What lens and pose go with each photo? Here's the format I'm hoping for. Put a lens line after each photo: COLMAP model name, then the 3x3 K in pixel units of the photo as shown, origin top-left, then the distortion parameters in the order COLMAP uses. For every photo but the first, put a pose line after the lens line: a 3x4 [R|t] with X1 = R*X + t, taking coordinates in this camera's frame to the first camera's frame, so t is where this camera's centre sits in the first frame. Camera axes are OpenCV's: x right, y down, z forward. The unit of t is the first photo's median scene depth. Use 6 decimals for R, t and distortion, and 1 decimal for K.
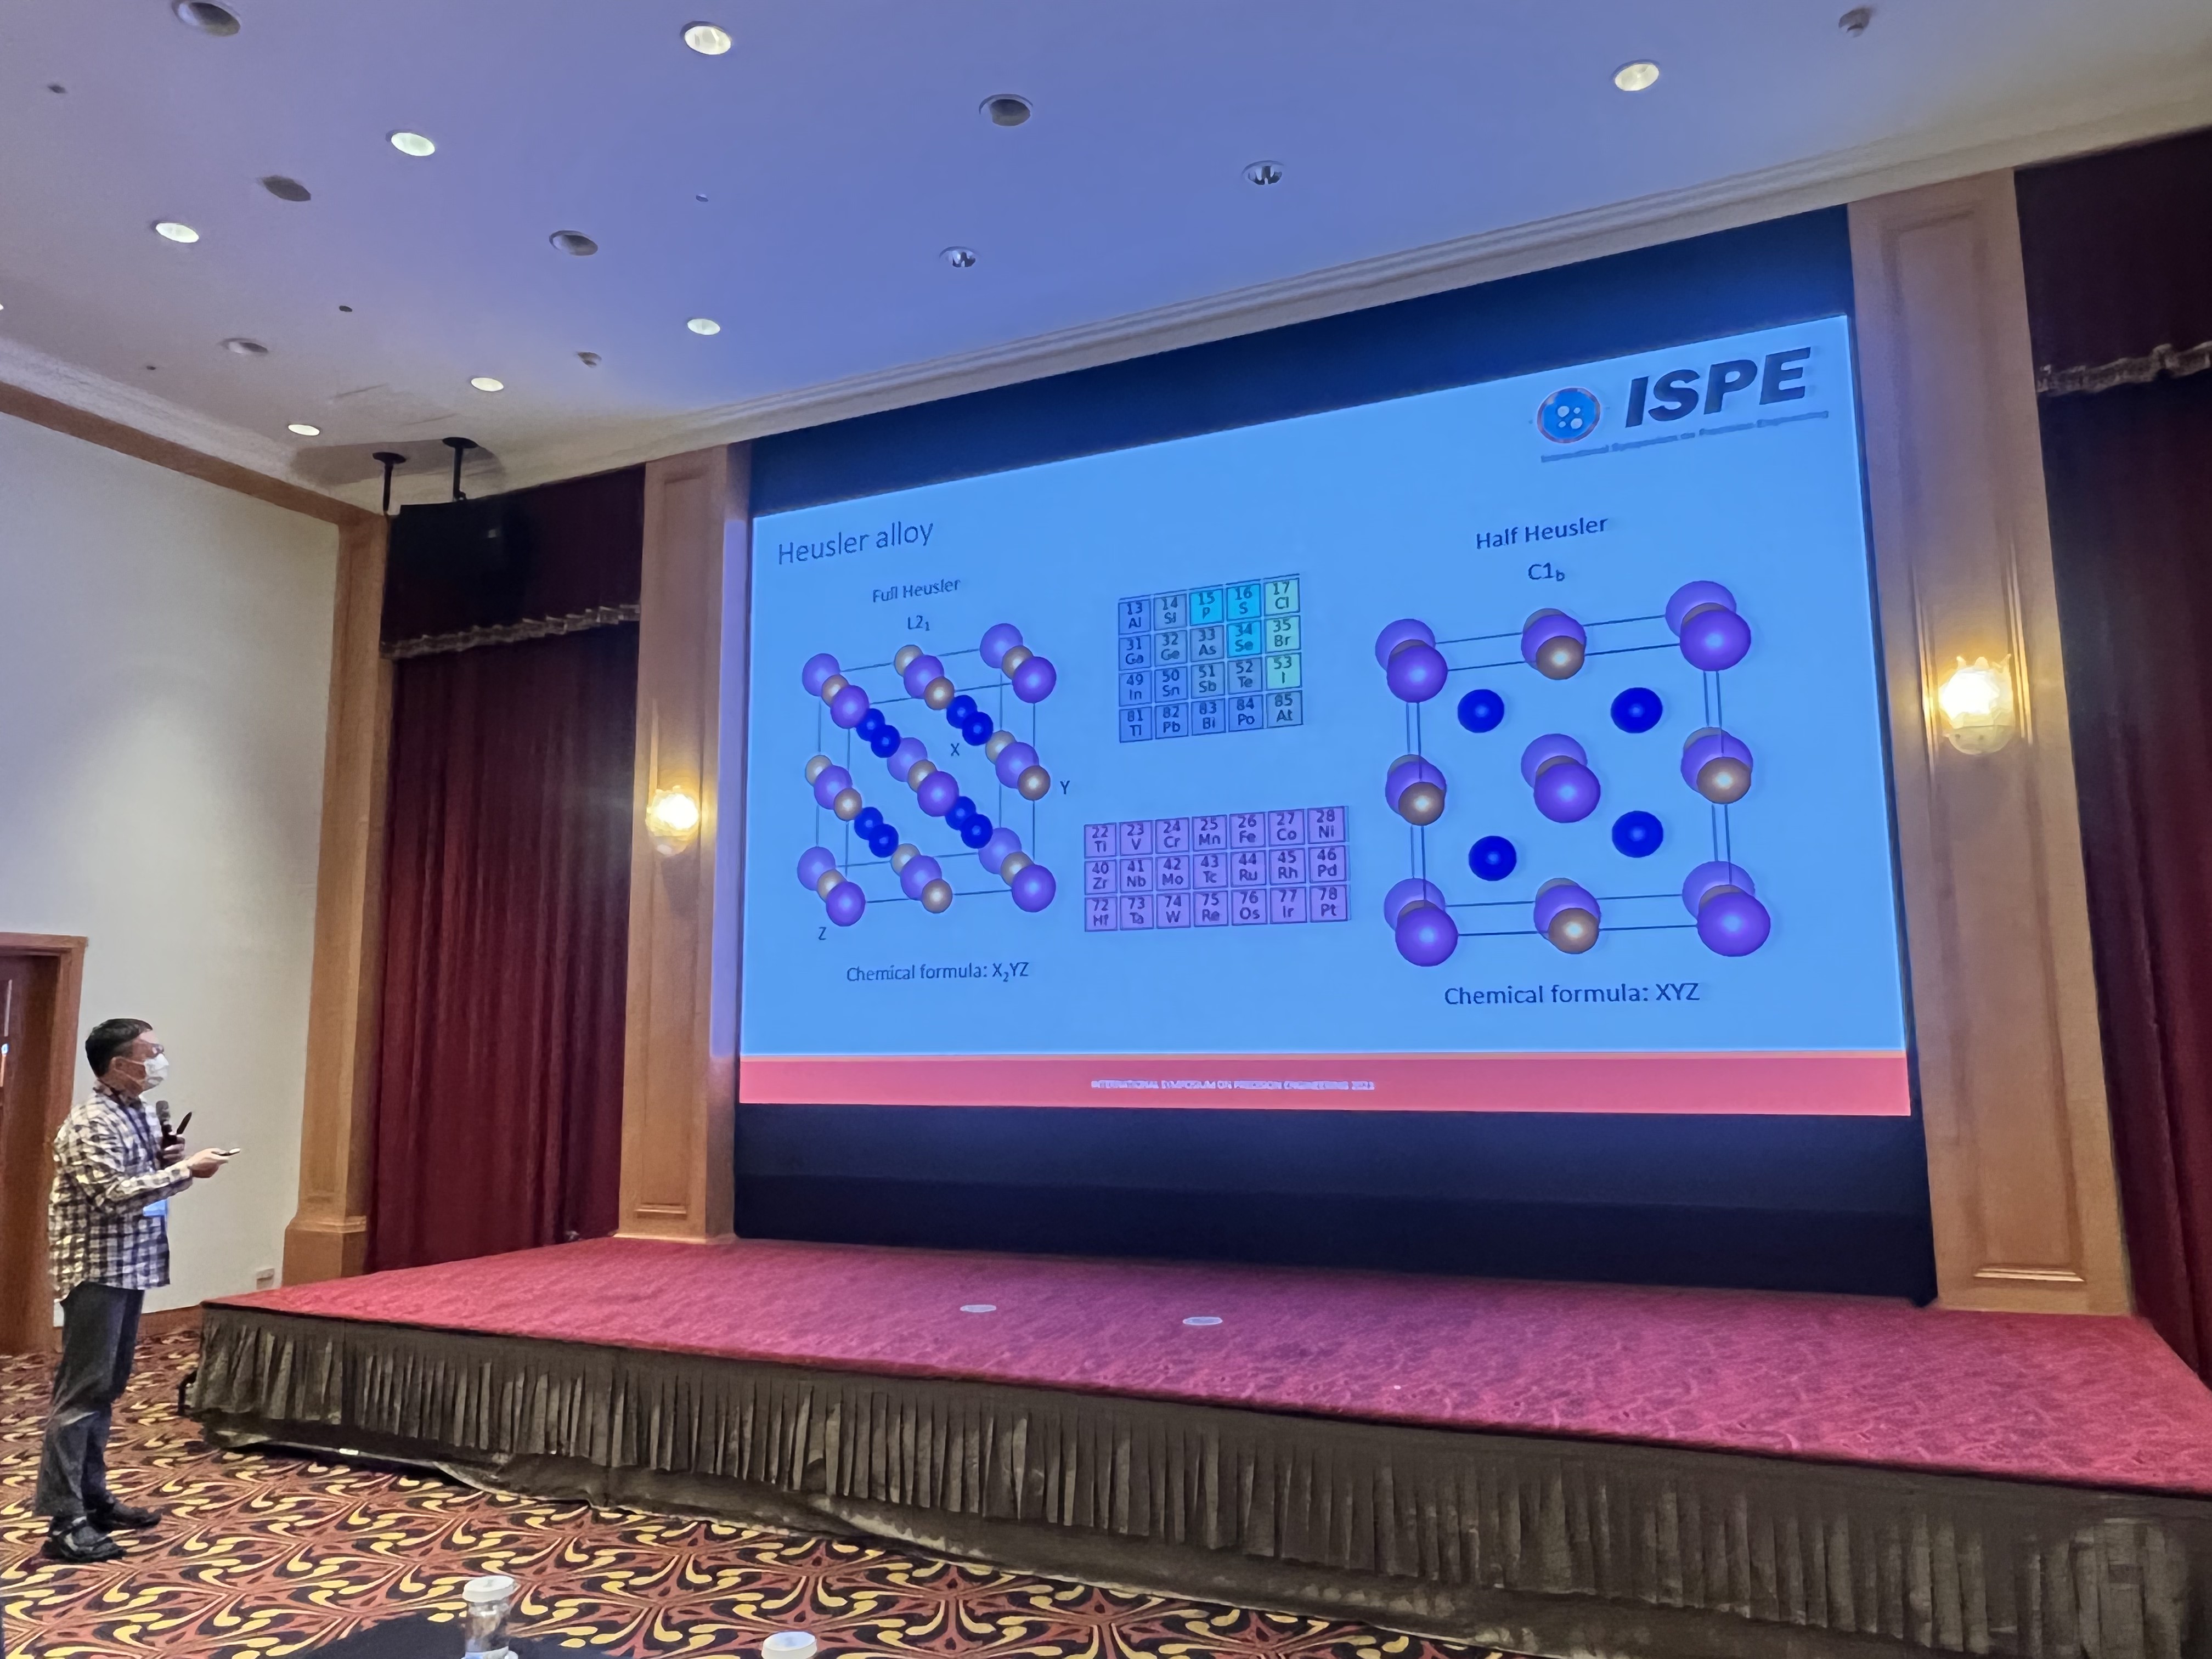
lens RADIAL K [[1573.3, 0, 1081.7], [0, 1573.3, 818.9], [0, 0, 1]] dist [-0.004221, -0.000565]
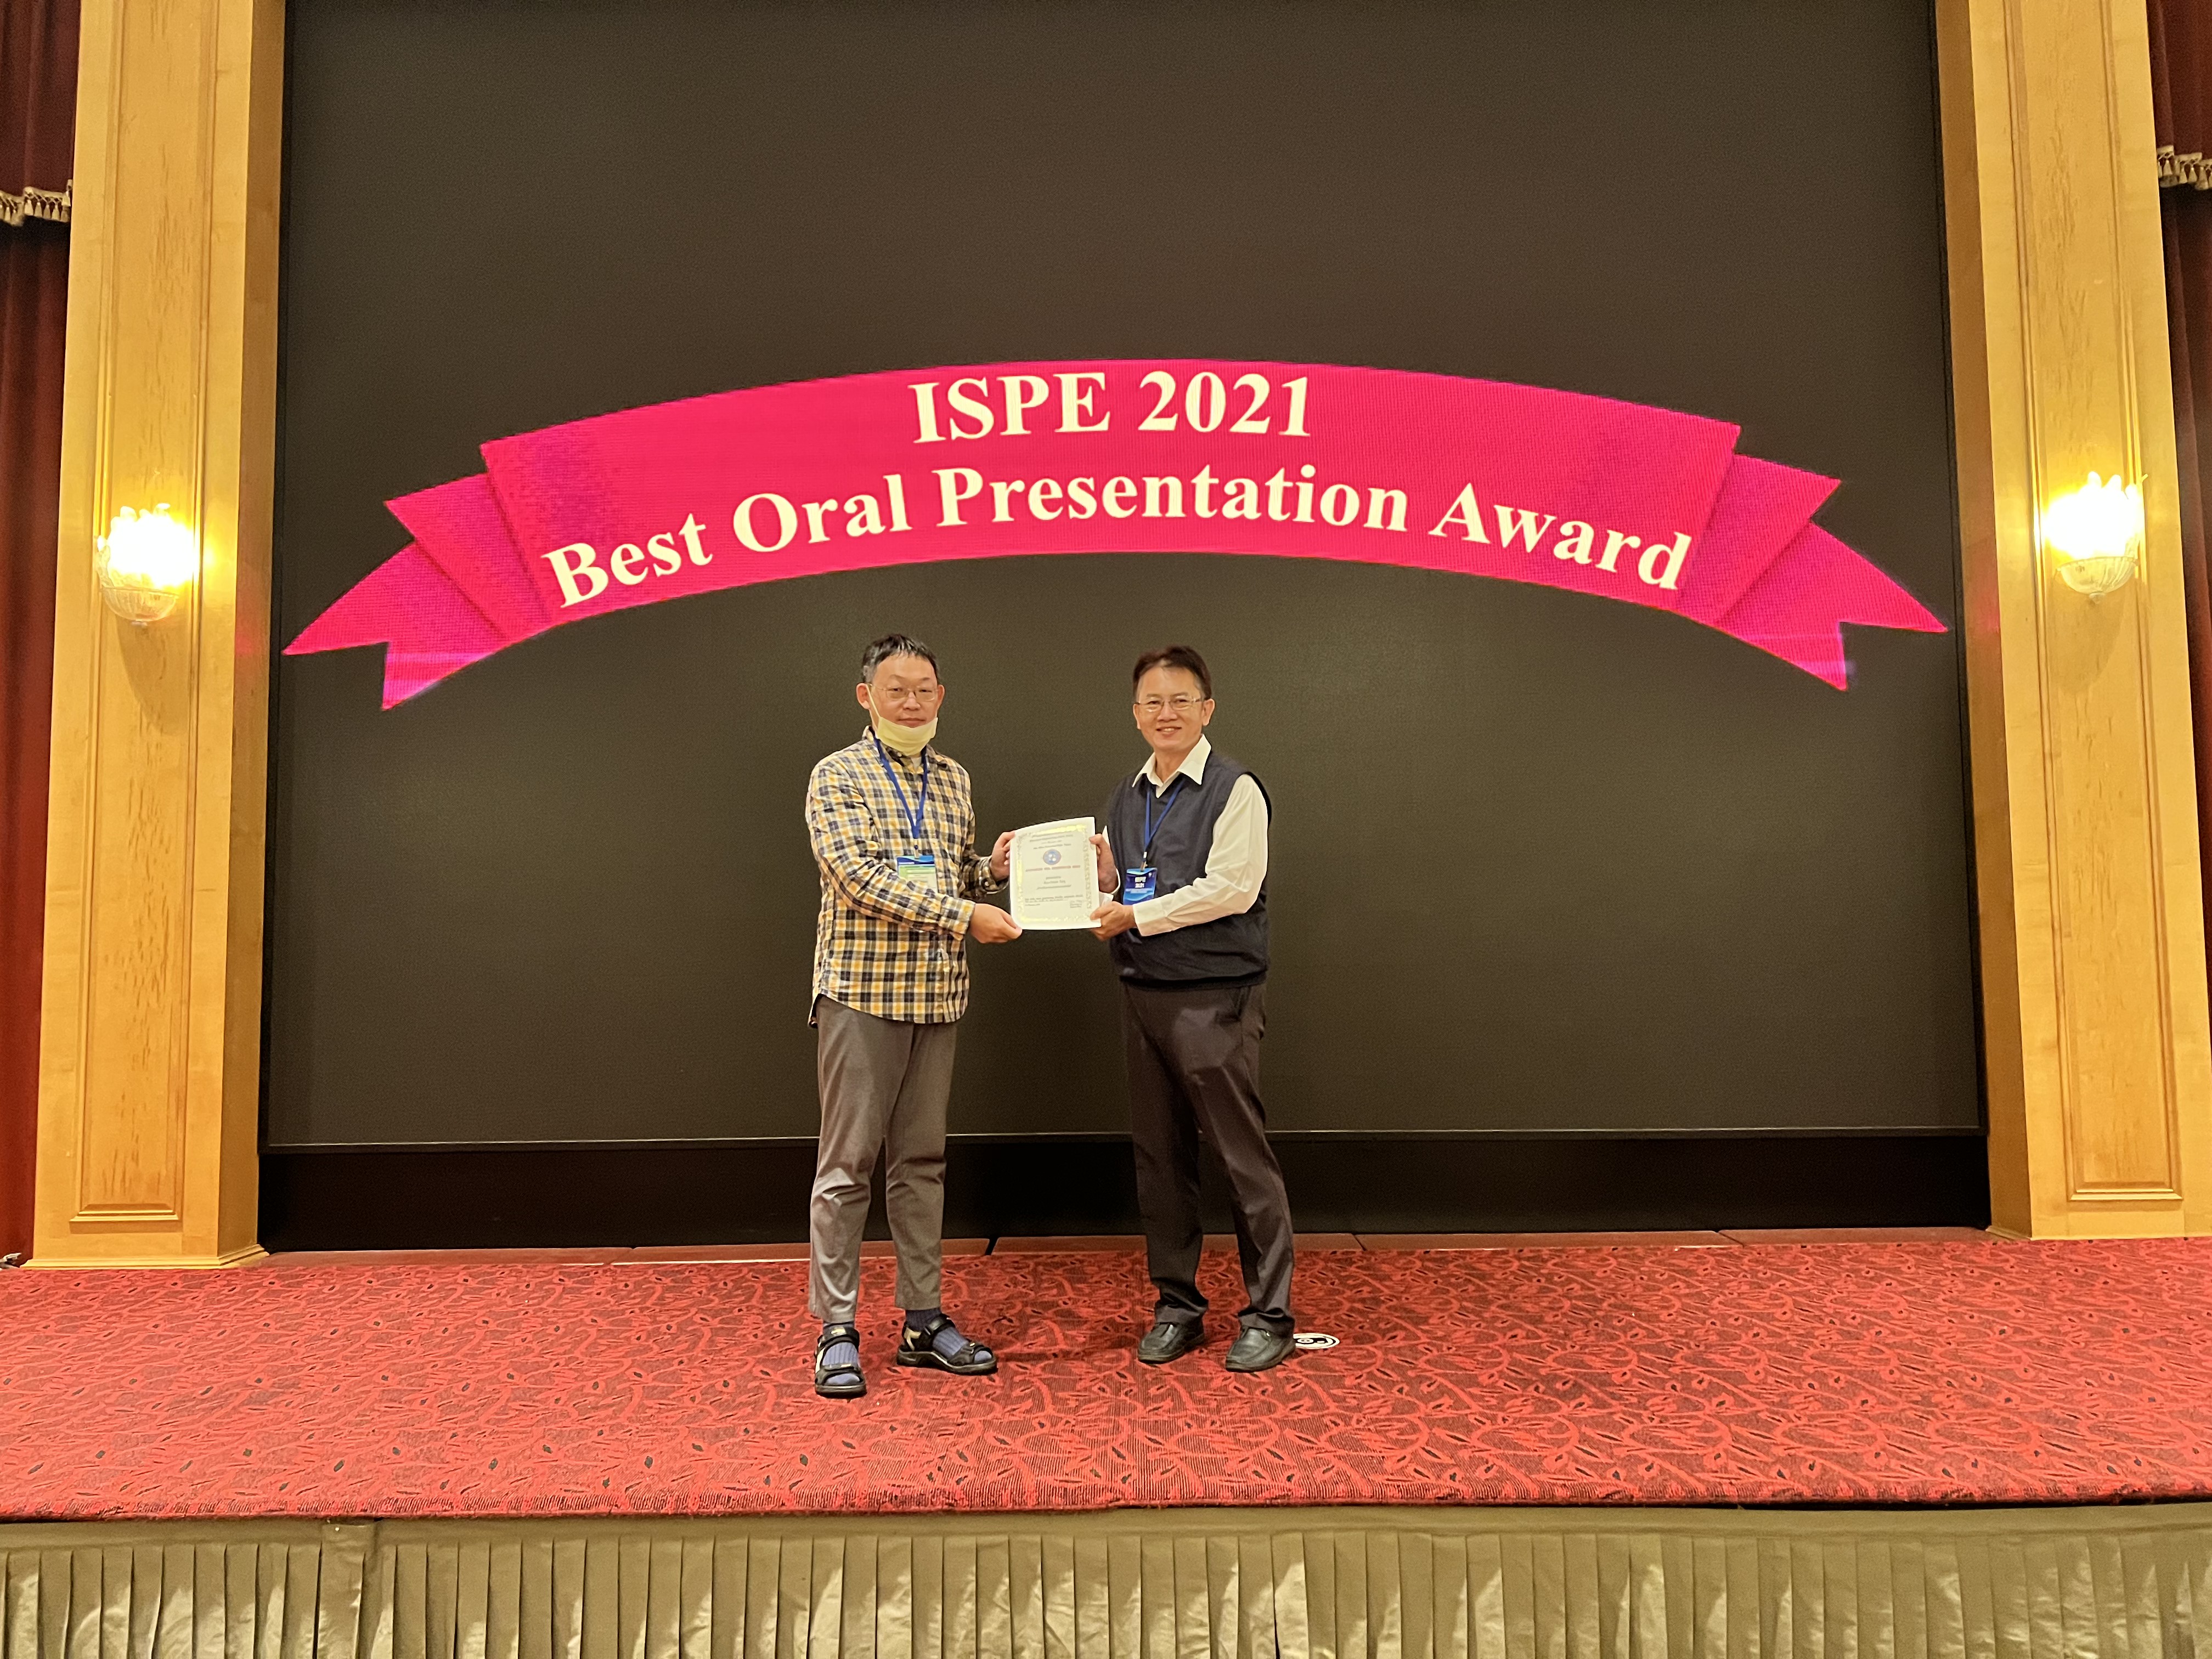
lens RADIAL K [[1671.1, 0, 1106.0], [0, 1671.1, 829.5], [0, 0, 1]] dist [0.037372, -0.043462]
pose [[0.905037, 0.029021, 0.424341, -0.249157], [-0.056093, 0.997099, 0.051443, 0.059483], [-0.421617, -0.070360, 0.904040, 0.335369]]
